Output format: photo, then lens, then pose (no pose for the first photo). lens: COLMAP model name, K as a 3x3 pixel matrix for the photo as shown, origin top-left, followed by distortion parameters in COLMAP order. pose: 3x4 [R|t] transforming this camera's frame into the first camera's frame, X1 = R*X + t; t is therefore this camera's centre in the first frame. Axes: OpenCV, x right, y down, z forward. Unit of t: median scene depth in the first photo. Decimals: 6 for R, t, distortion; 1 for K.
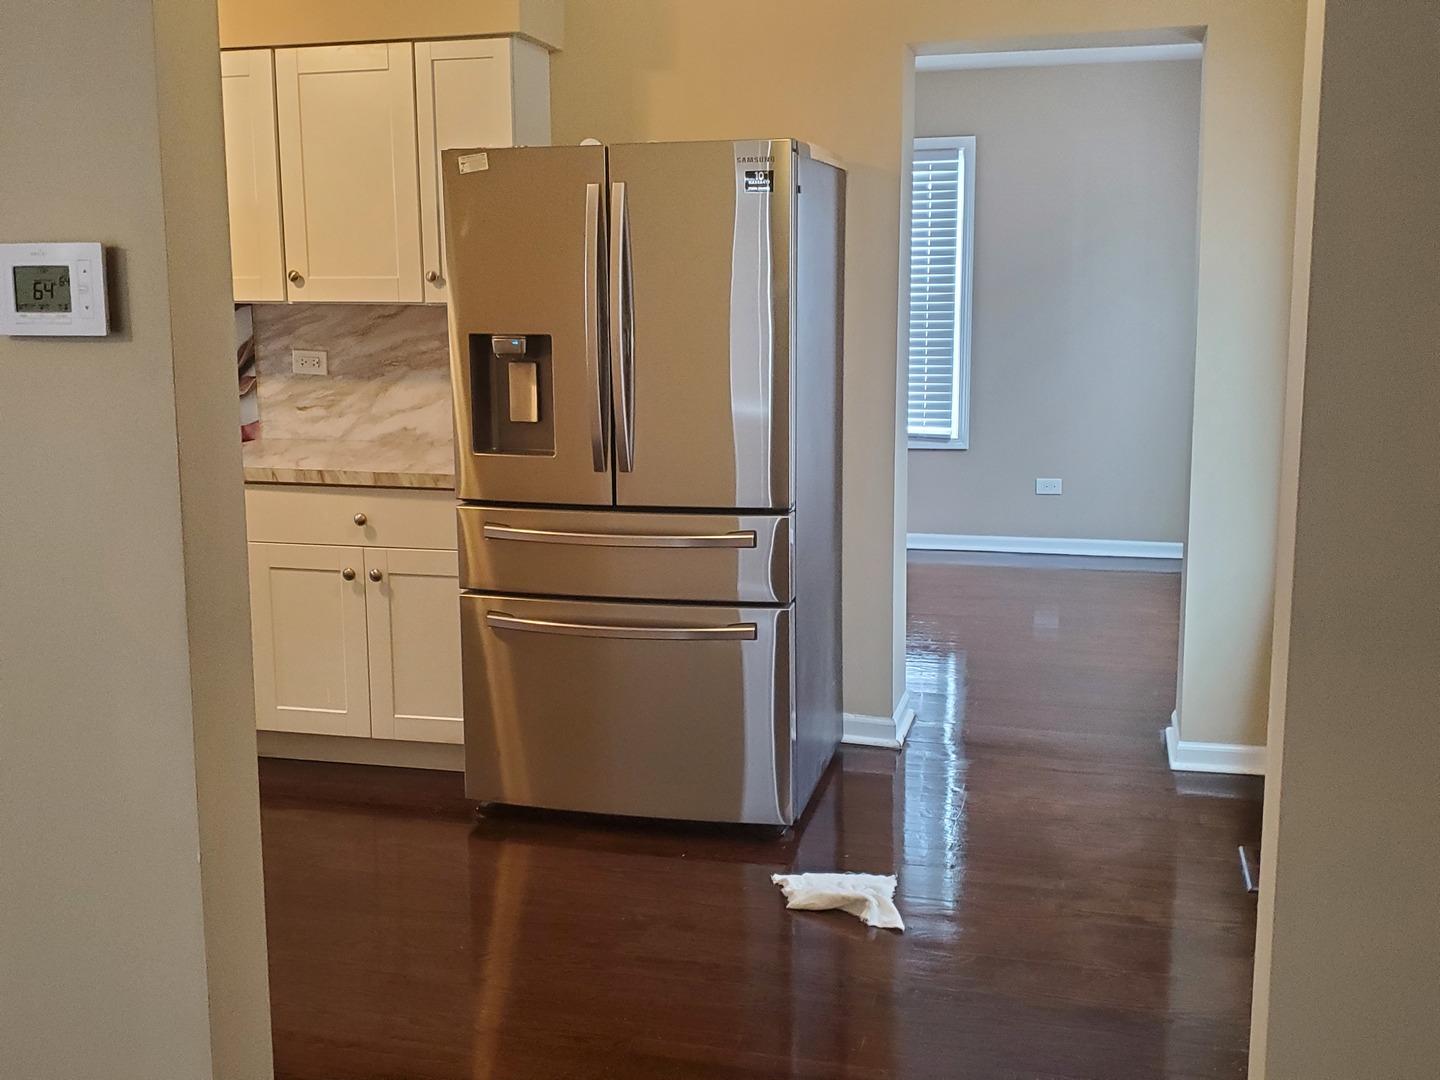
lens RADIAL K [[1486.5, 0, 714.7], [0, 1486.5, 504.1], [0, 0, 1]] dist [0.095296, 0.000000]
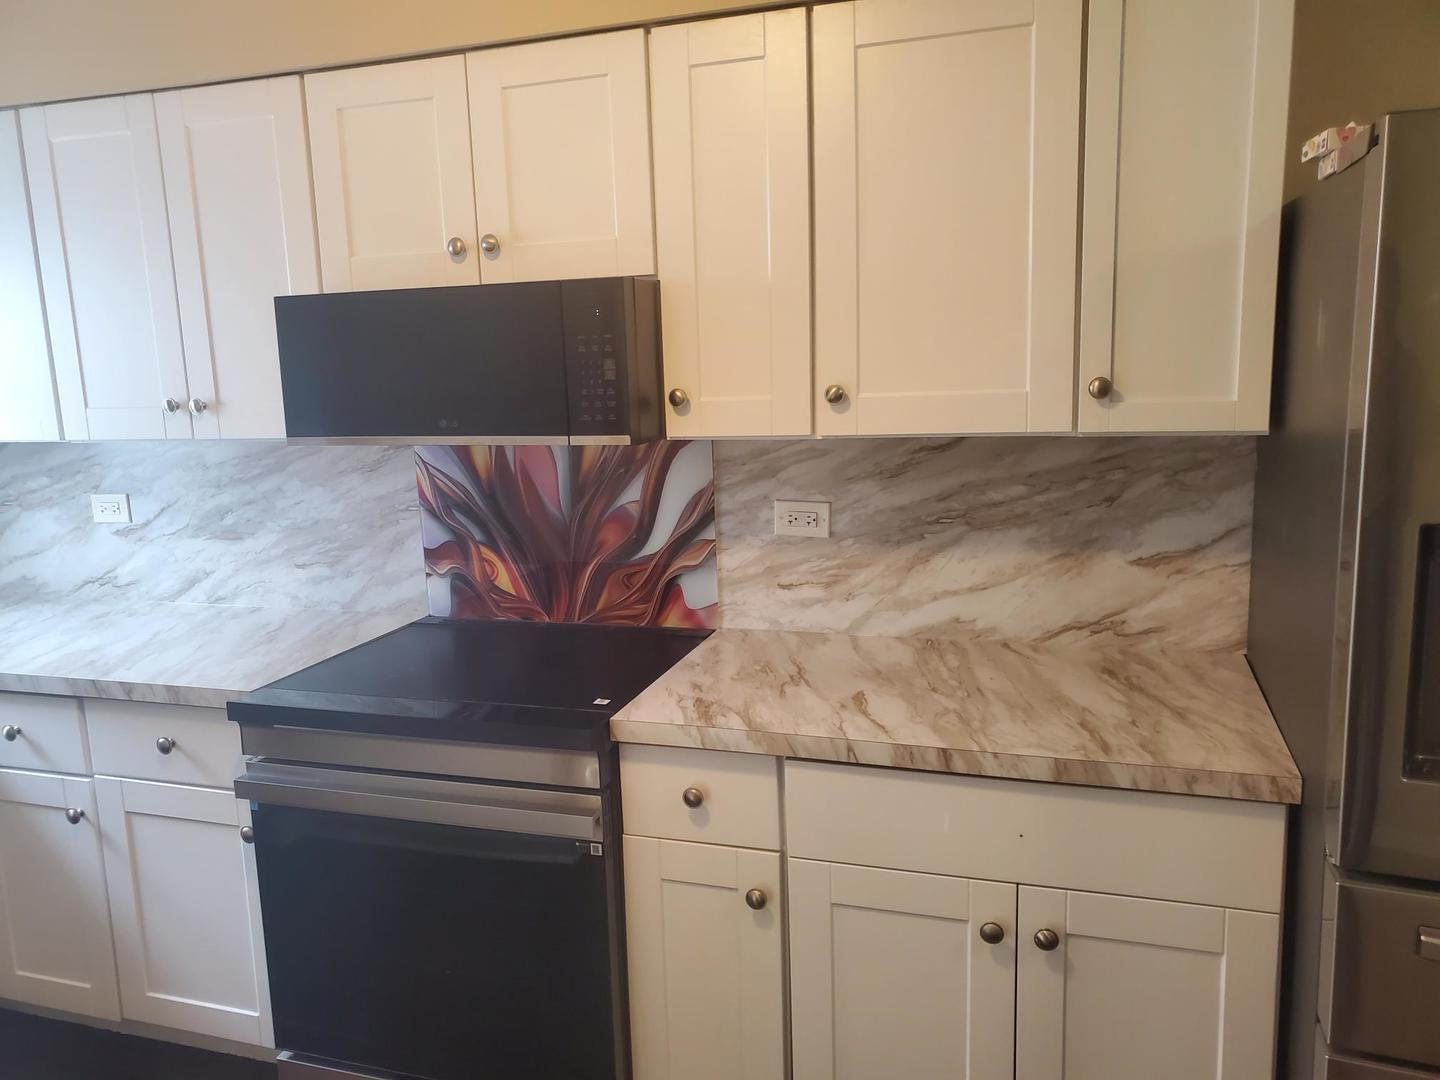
lens RADIAL K [[1099.9, 0, 705.2], [0, 1099.9, 536.7], [0, 0, 1]] dist [0.043229, -0.020157]
pose [[0.997219, -0.017067, -0.072553, -0.279674], [0.017649, 0.999817, 0.007388, -0.091821], [0.072414, -0.008648, 0.997337, 0.512966]]
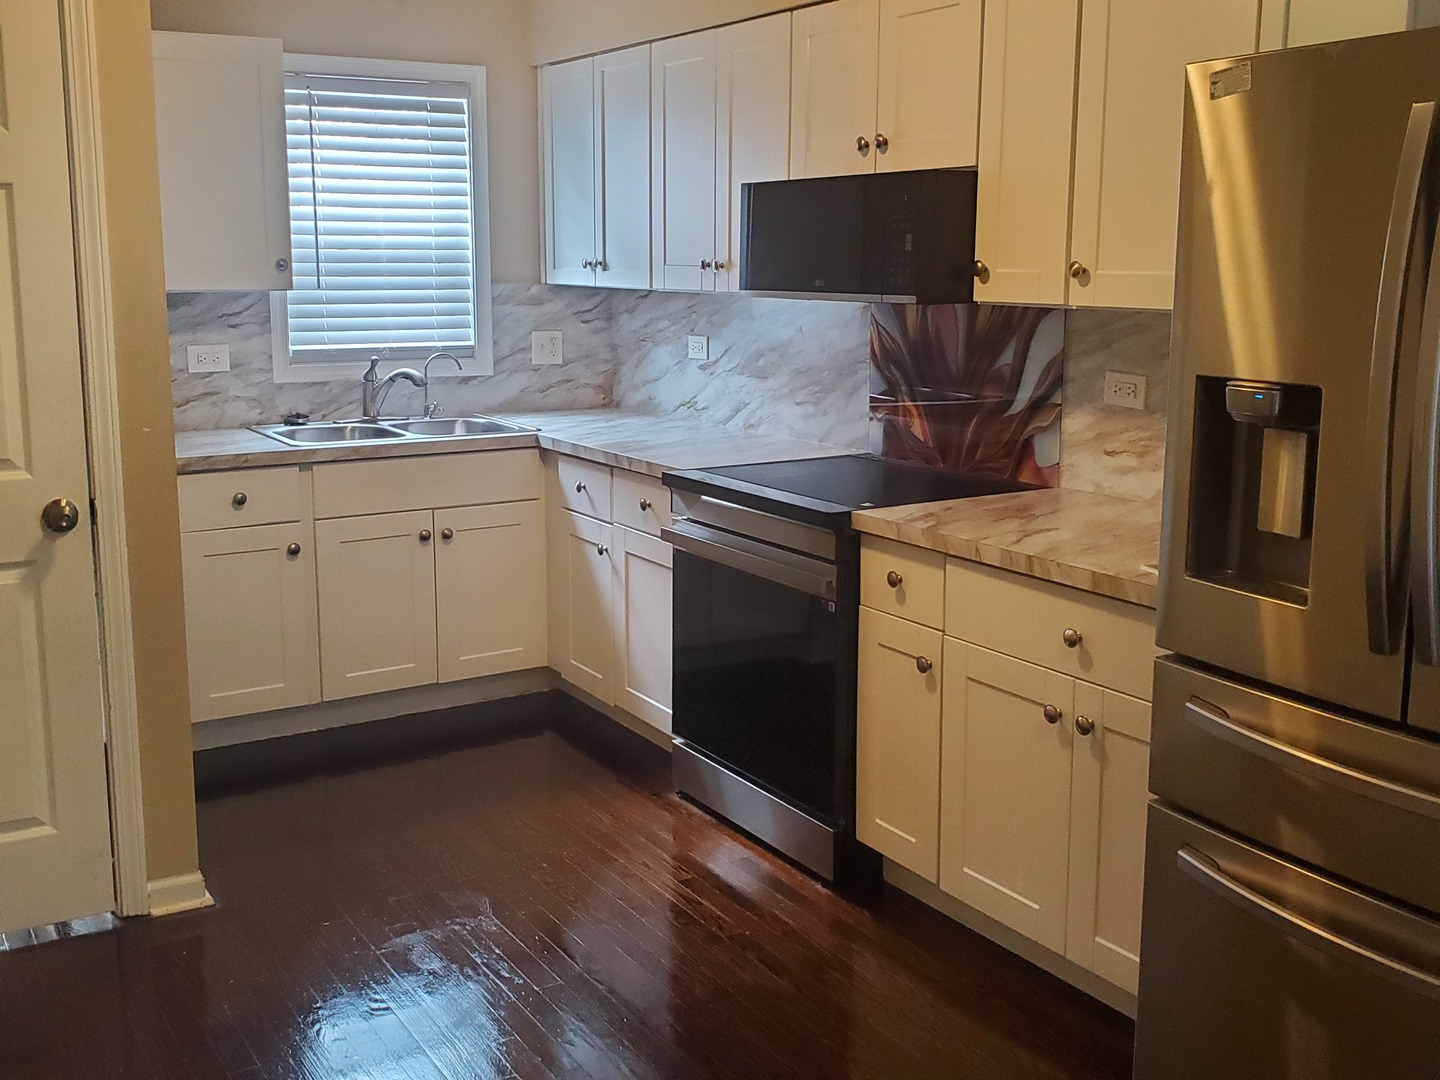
lens RADIAL K [[1486.5, 0, 640.6], [0, 1486.5, 504.7], [0, 0, 1]] dist [0.095296, 0.000000]
pose [[0.688395, 0.125673, -0.714366, 0.086972], [-0.116478, 0.991248, 0.062139, -0.058737], [0.715922, 0.040432, 0.697008, 0.345192]]
